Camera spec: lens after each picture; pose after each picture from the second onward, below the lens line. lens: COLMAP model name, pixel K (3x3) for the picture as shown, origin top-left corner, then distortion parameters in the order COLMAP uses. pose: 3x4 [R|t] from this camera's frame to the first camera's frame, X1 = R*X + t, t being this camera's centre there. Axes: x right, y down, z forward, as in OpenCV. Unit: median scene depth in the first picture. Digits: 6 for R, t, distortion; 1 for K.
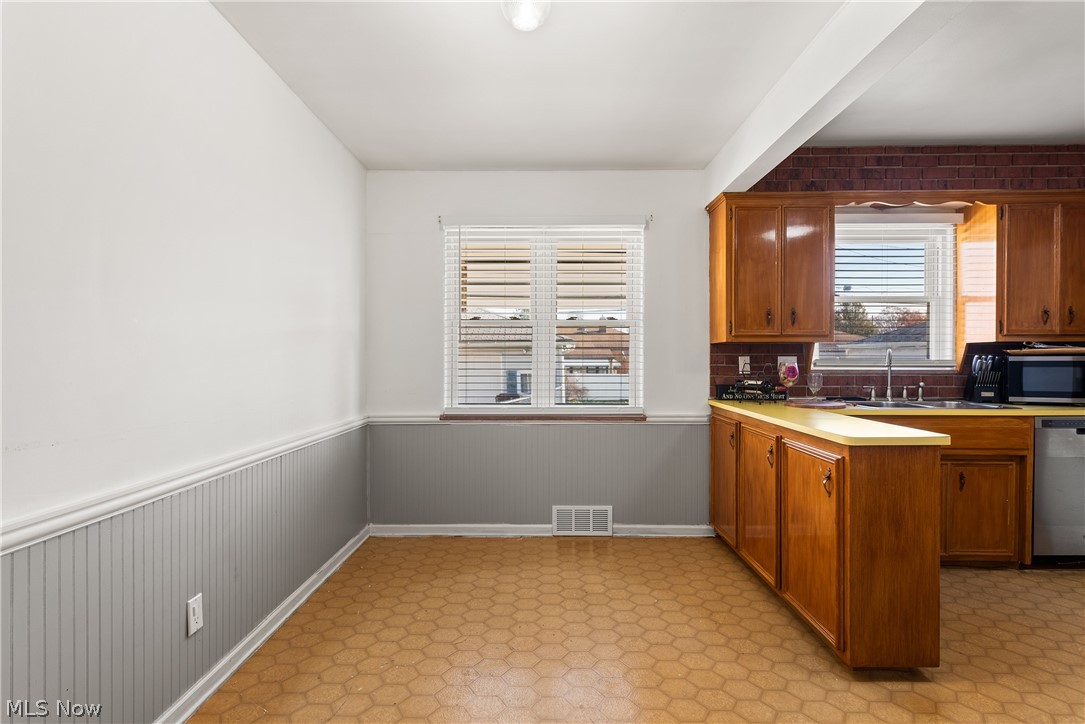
lens RADIAL K [[519.5, 0, 542.5], [0, 519.5, 362.0], [0, 0, 1]] dist [0.017511, -0.013761]
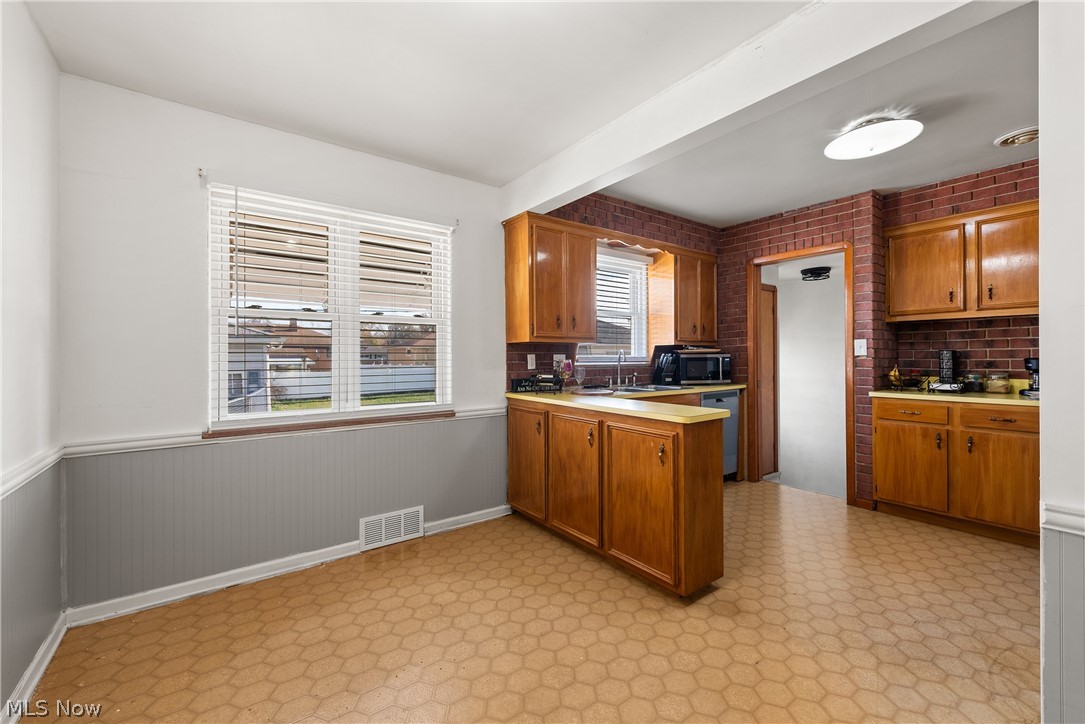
lens RADIAL K [[440.0, 0, 543.5], [0, 440.0, 355.4], [0, 0, 1]] dist [0.002266, -0.000370]
pose [[0.796613, -0.001055, 0.604488, -0.194512], [0.006979, 0.999948, -0.007452, -0.000904], [-0.604449, 0.010155, 0.796579, 0.197689]]
